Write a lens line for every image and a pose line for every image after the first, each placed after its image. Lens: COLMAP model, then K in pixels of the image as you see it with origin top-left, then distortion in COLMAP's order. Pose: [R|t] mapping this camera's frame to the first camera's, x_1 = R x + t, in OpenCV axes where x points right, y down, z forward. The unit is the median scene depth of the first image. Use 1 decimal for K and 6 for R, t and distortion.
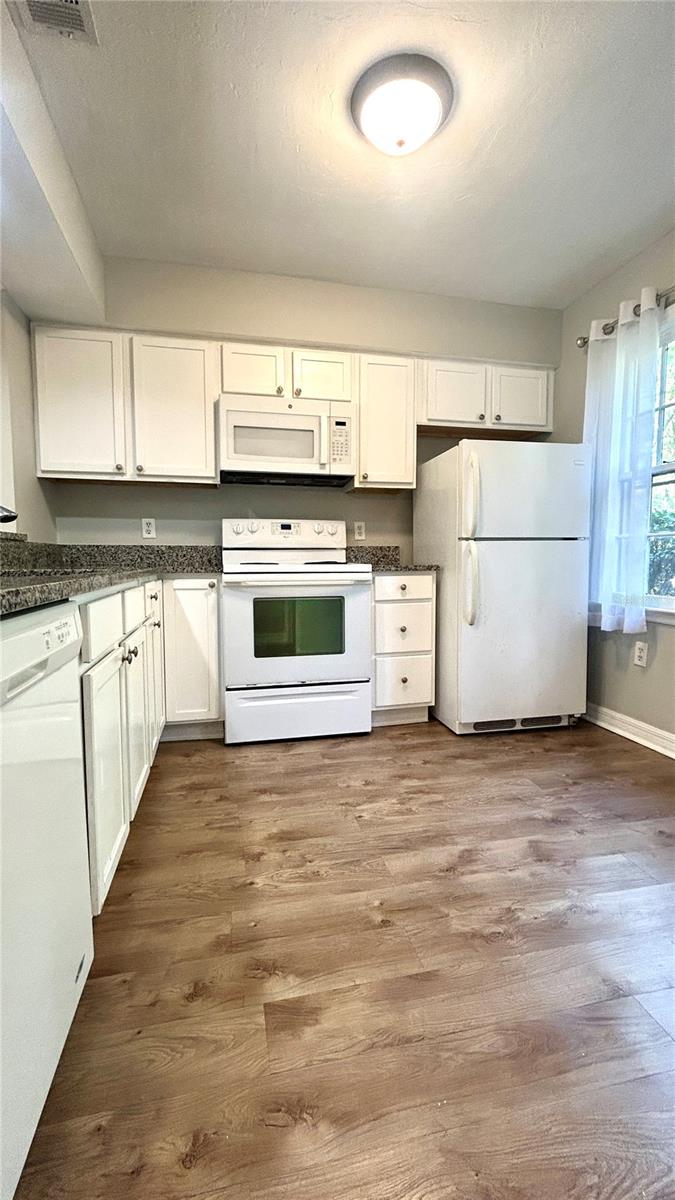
lens RADIAL K [[505.7, 0, 336.7], [0, 505.7, 602.0], [0, 0, 1]] dist [-0.008766, 0.000017]
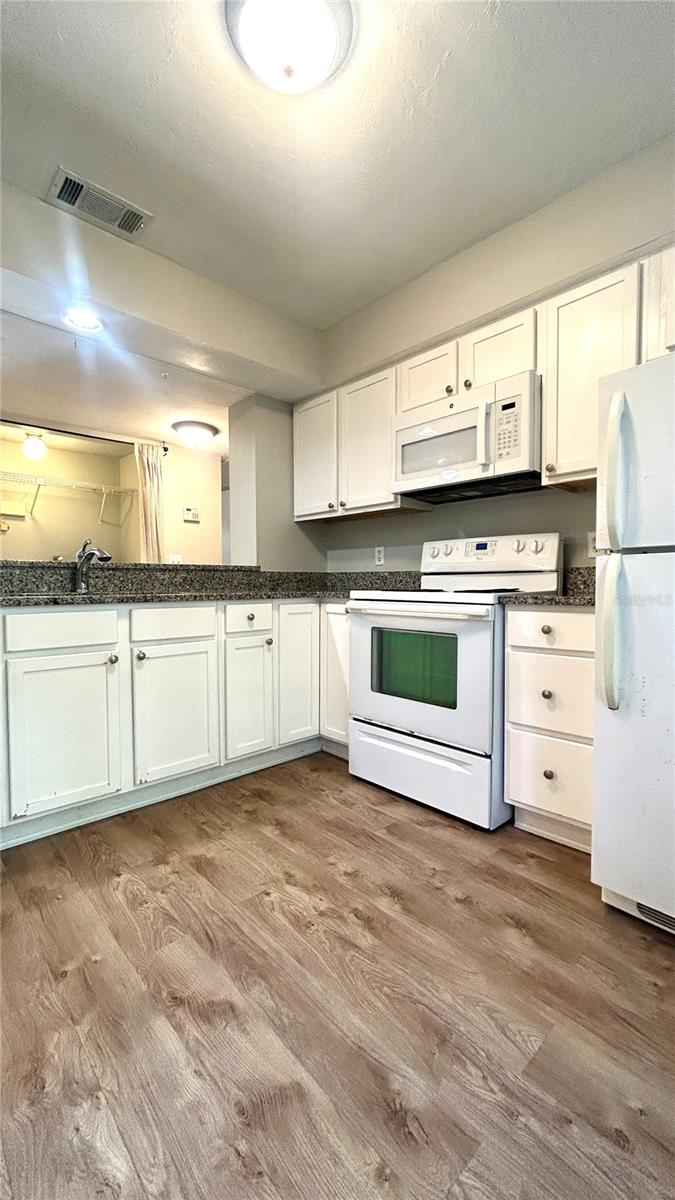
lens RADIAL K [[487.1, 0, 337.5], [0, 487.1, 600.0], [0, 0, 1]] dist [0.000755, 0.000409]
pose [[0.505283, 0.031387, -0.862383, 0.584094], [-0.074702, 0.997178, -0.007477, -0.045910], [0.859715, 0.068200, 0.506201, 0.490355]]
